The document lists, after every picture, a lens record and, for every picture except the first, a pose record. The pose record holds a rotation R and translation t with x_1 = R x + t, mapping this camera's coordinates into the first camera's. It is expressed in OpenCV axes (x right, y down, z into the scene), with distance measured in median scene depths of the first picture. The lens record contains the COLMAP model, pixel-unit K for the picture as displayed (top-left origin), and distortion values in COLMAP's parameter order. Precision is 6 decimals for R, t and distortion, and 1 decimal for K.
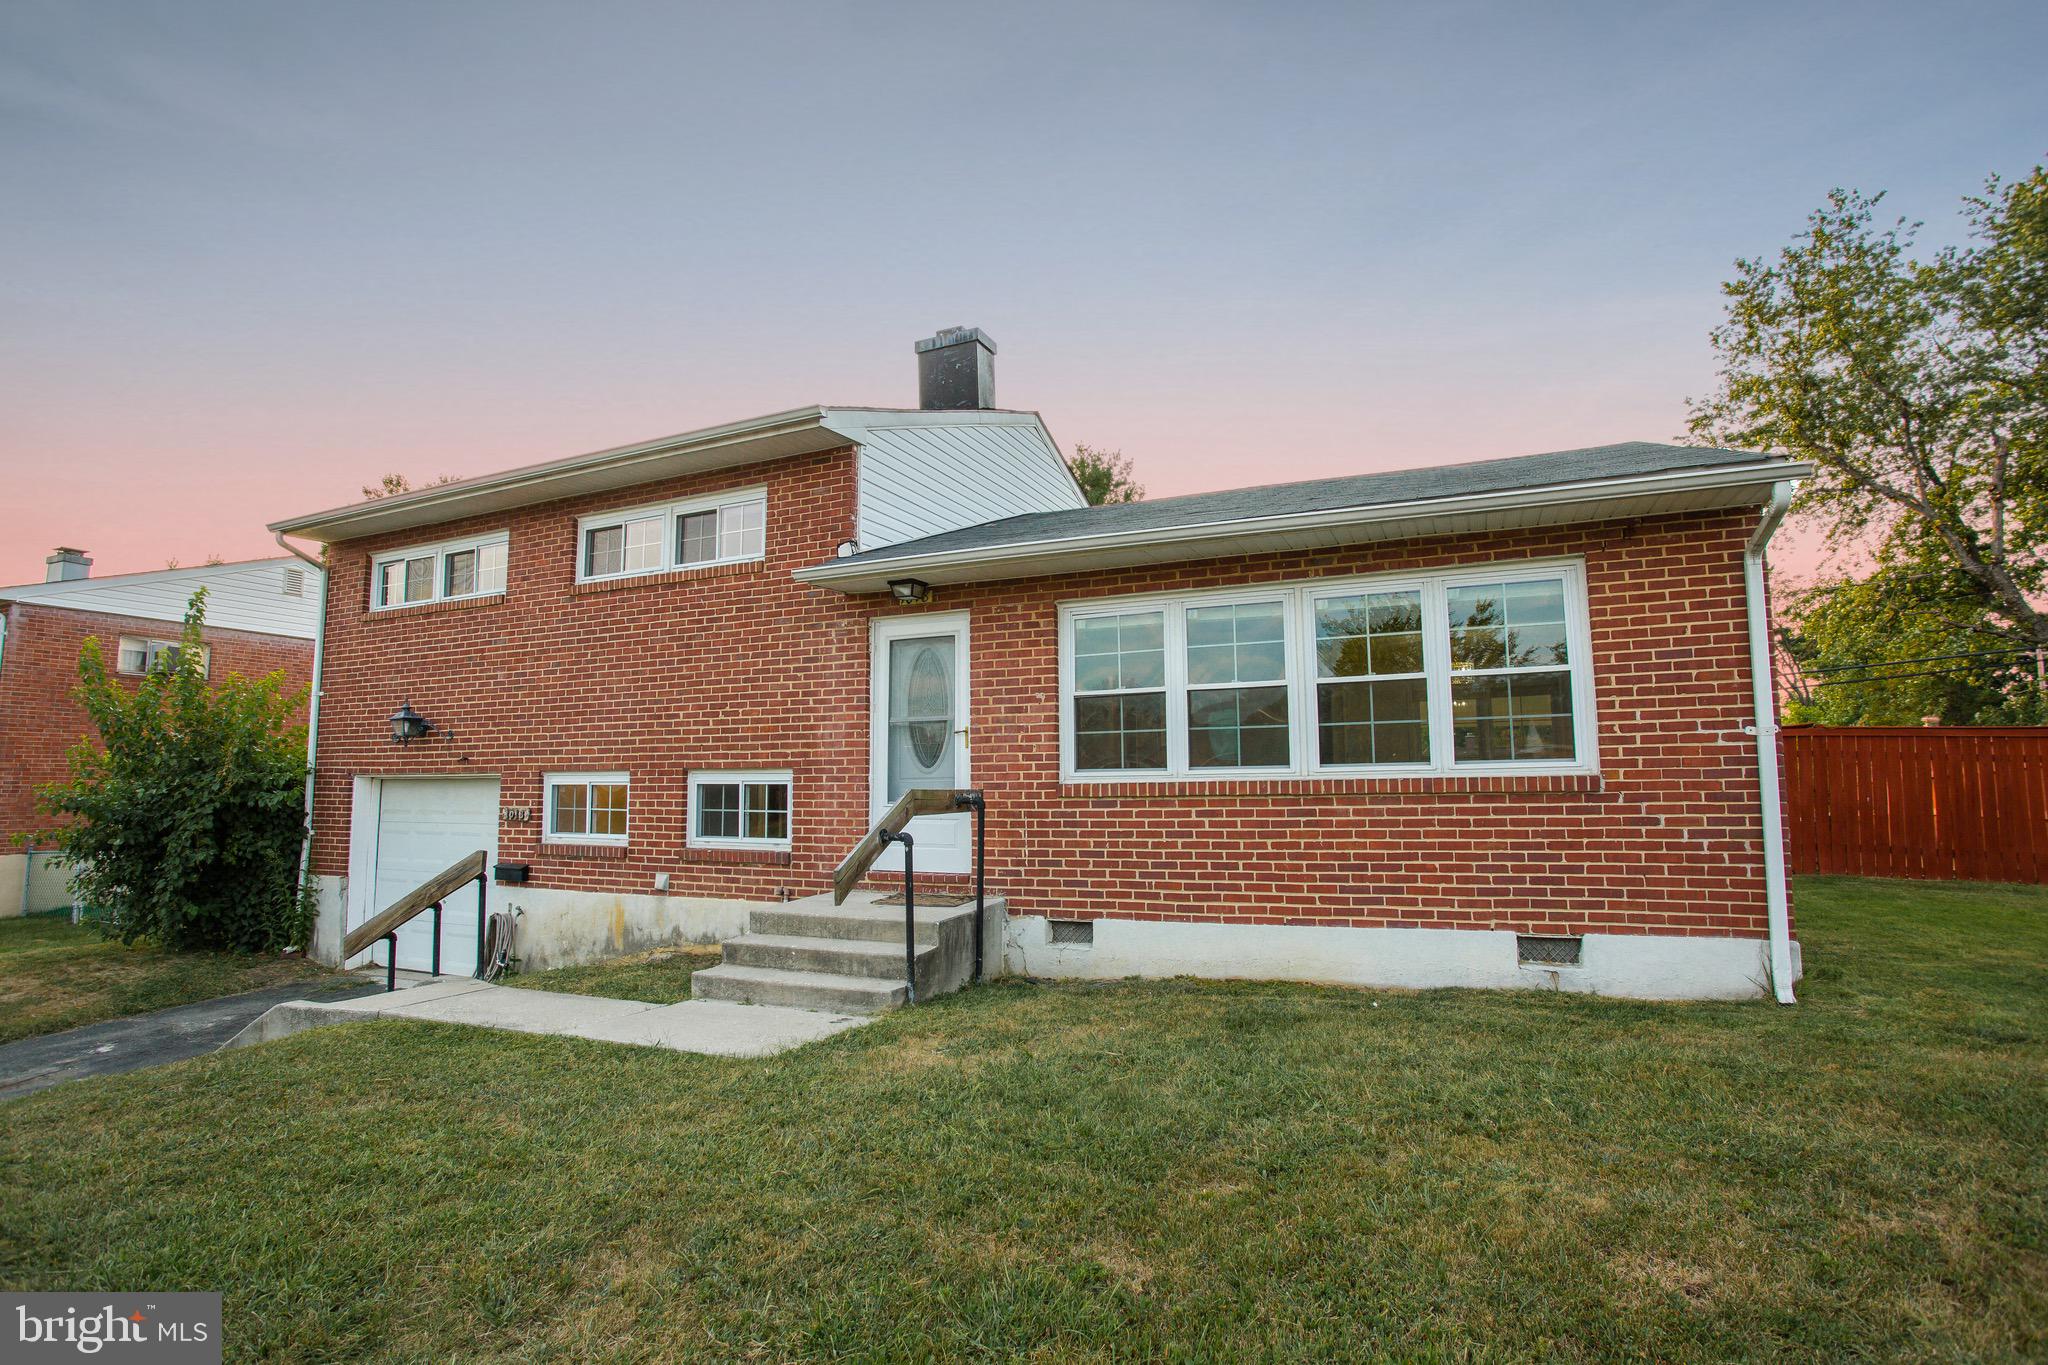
lens RADIAL K [[944.3, 0, 1045.8], [0, 944.3, 679.6], [0, 0, 1]] dist [-0.034092, 0.021102]
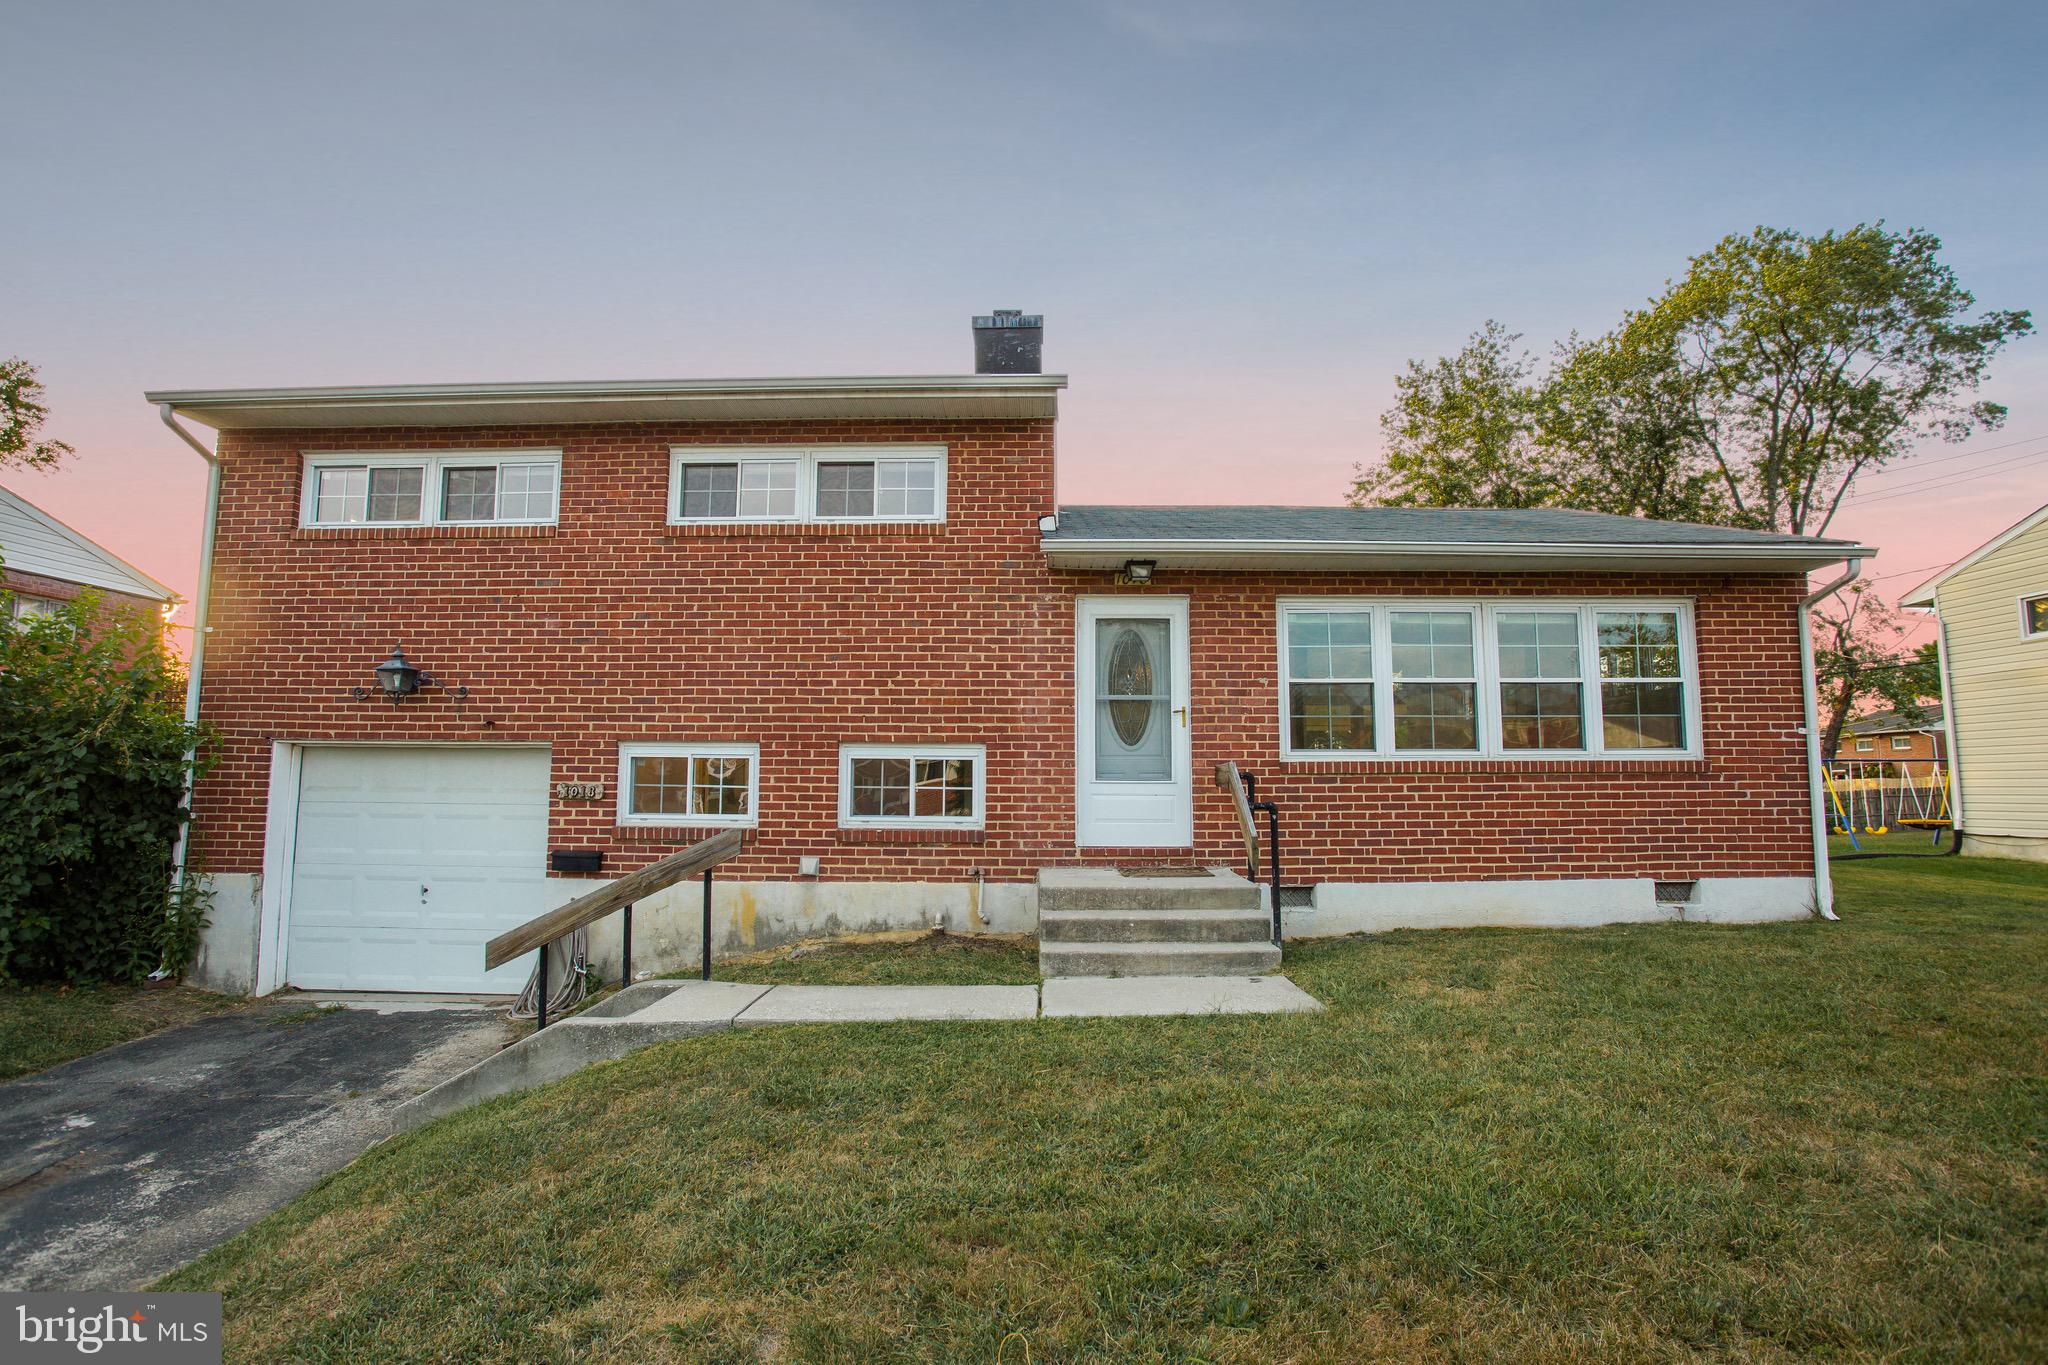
lens RADIAL K [[968.0, 0, 1044.0], [0, 968.0, 673.9], [0, 0, 1]] dist [-0.038750, 0.020147]
pose [[0.923642, 0.056264, 0.379104, -0.603269], [-0.053127, 0.998412, -0.018739, 0.039619], [-0.379557, -0.002833, 0.925164, 0.064505]]
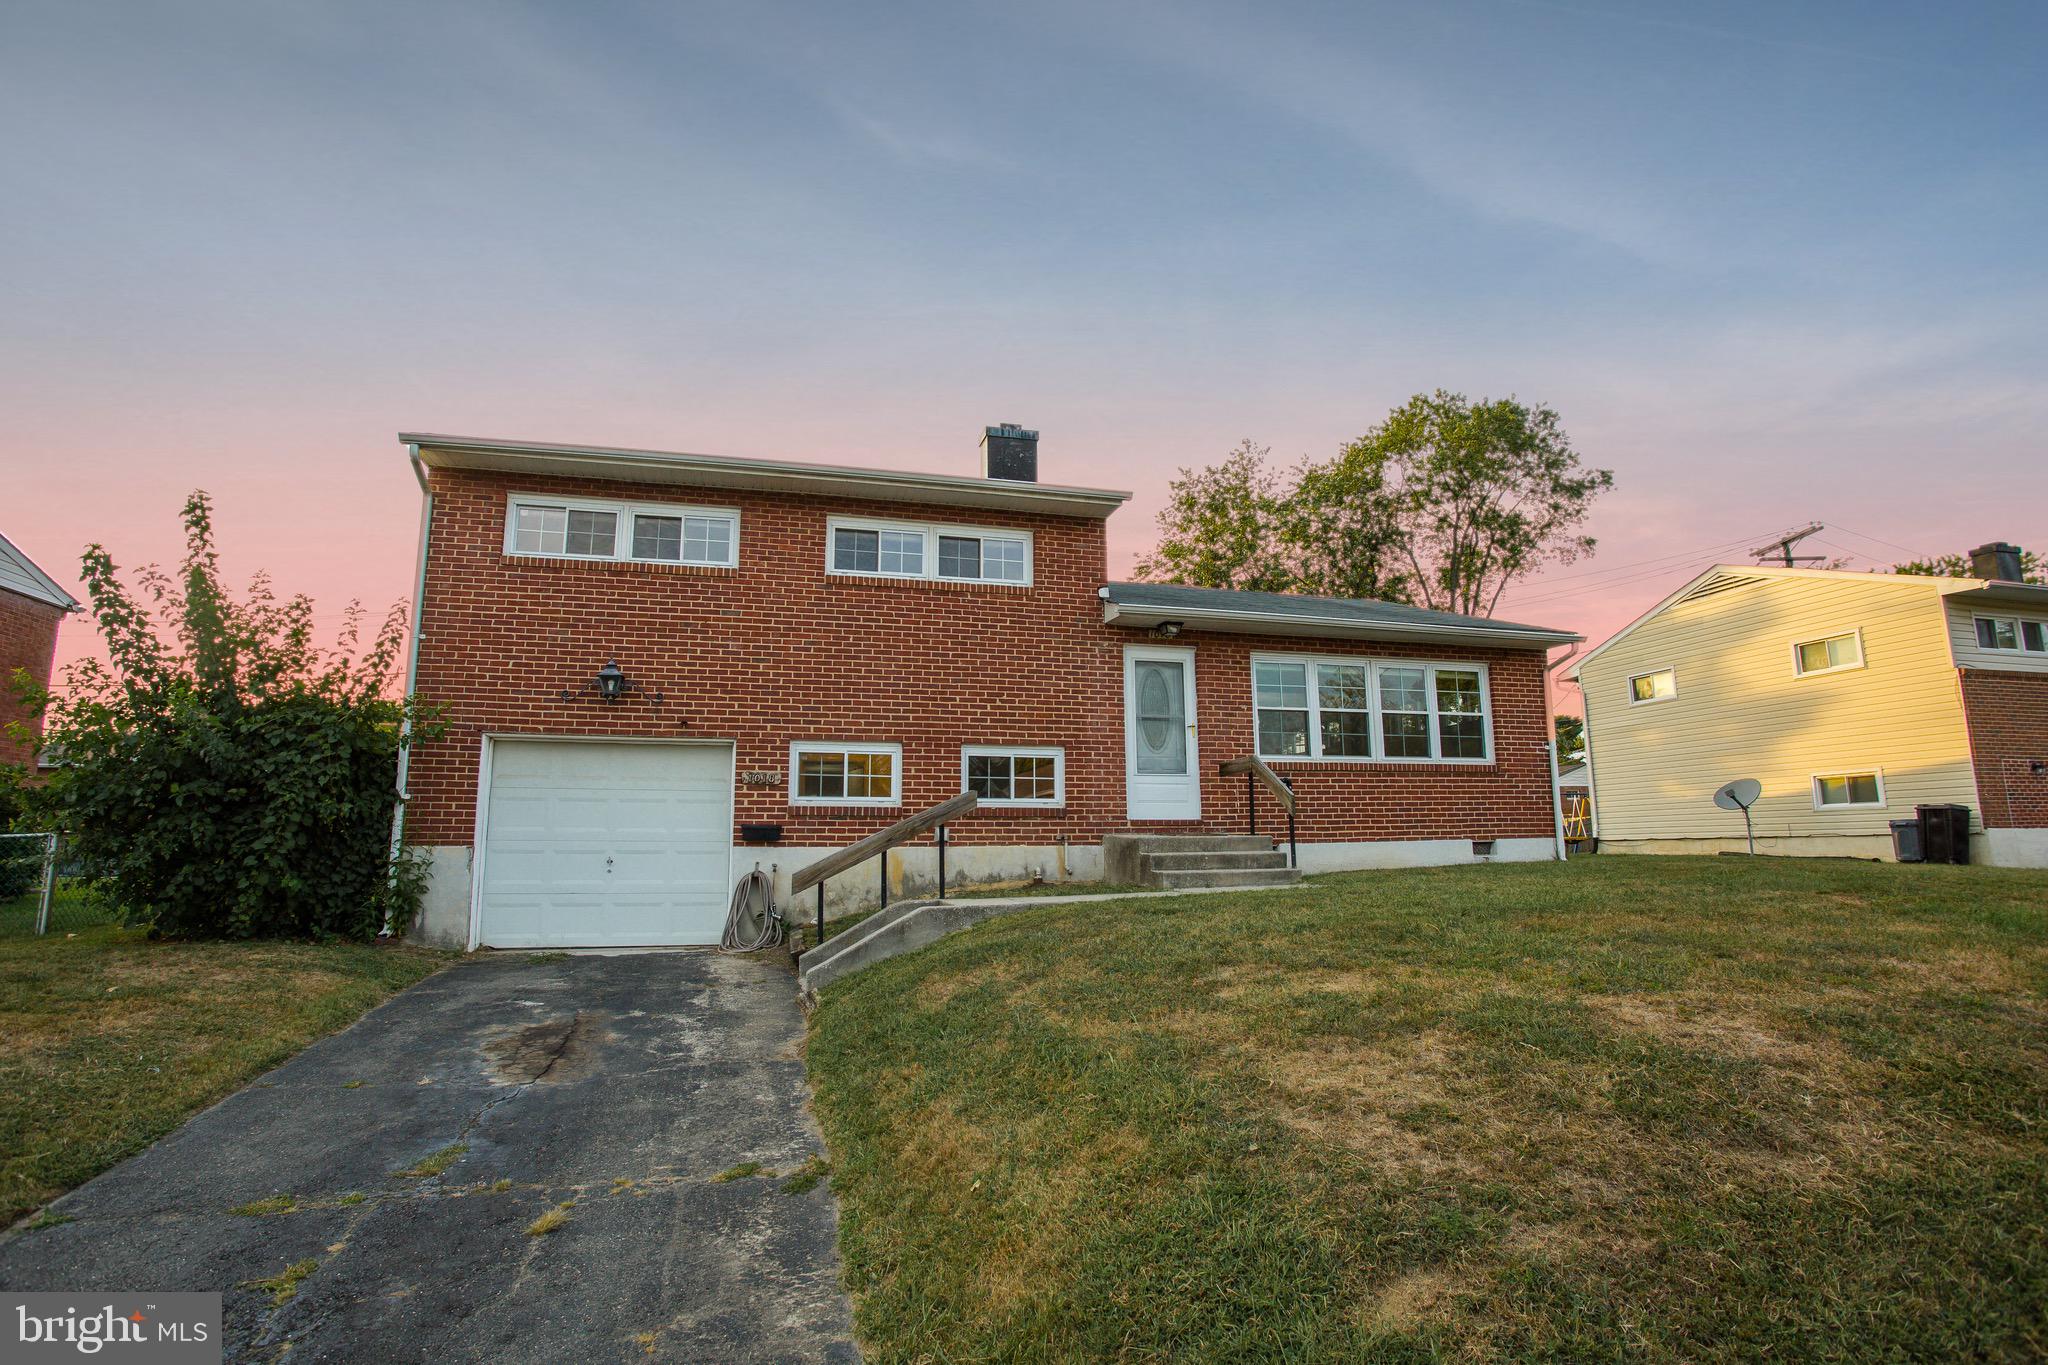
lens RADIAL K [[956.7, 0, 1049.2], [0, 956.7, 672.1], [0, 0, 1]] dist [-0.016352, -0.000137]
pose [[0.781259, 0.114425, 0.613629, -1.157611], [-0.066857, 0.992739, -0.099998, 0.130481], [-0.620616, 0.037099, 0.783237, -0.059705]]
